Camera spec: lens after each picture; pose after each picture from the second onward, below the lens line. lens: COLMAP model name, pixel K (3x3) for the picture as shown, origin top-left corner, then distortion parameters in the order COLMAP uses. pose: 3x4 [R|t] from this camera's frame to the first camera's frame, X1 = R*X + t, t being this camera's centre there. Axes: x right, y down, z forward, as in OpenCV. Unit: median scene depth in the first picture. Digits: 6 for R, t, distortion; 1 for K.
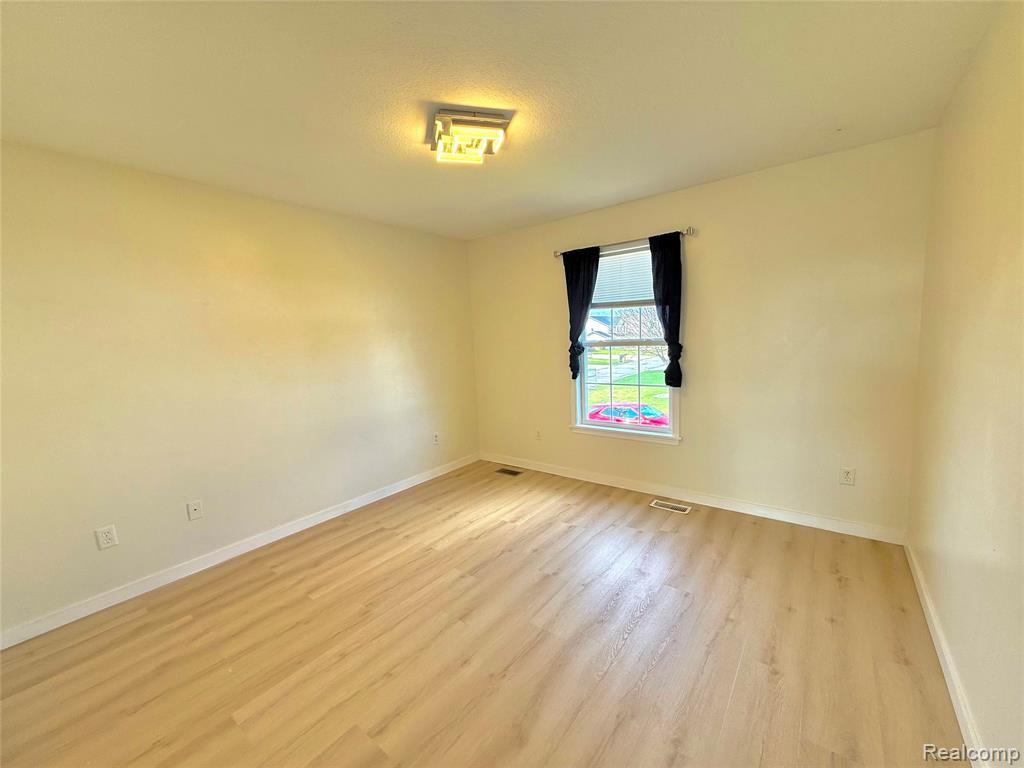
lens RADIAL K [[409.4, 0, 512.0], [0, 409.4, 384.0], [0, 0, 1]] dist [-0.000669, -0.000025]
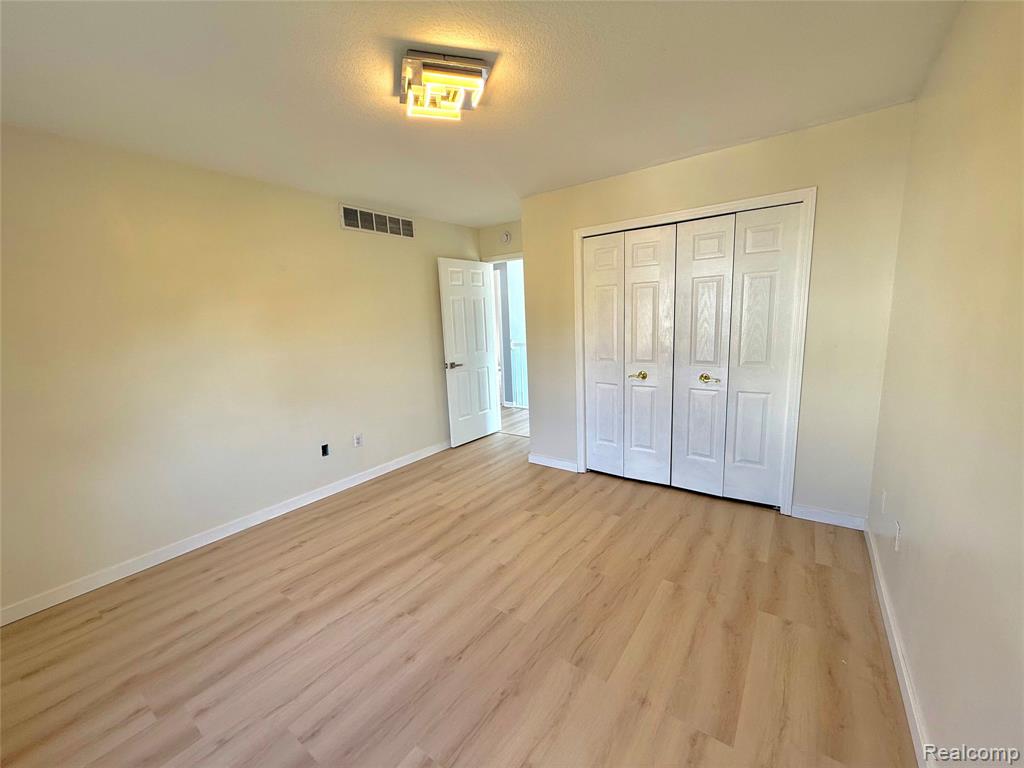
lens RADIAL K [[409.4, 0, 512.0], [0, 409.4, 384.0], [0, 0, 1]] dist [-0.000669, -0.000025]
pose [[-0.995256, 0.095260, -0.019750, -0.159907], [0.085650, 0.954249, 0.286483, -0.218978], [0.046136, 0.283432, -0.957882, 1.802029]]
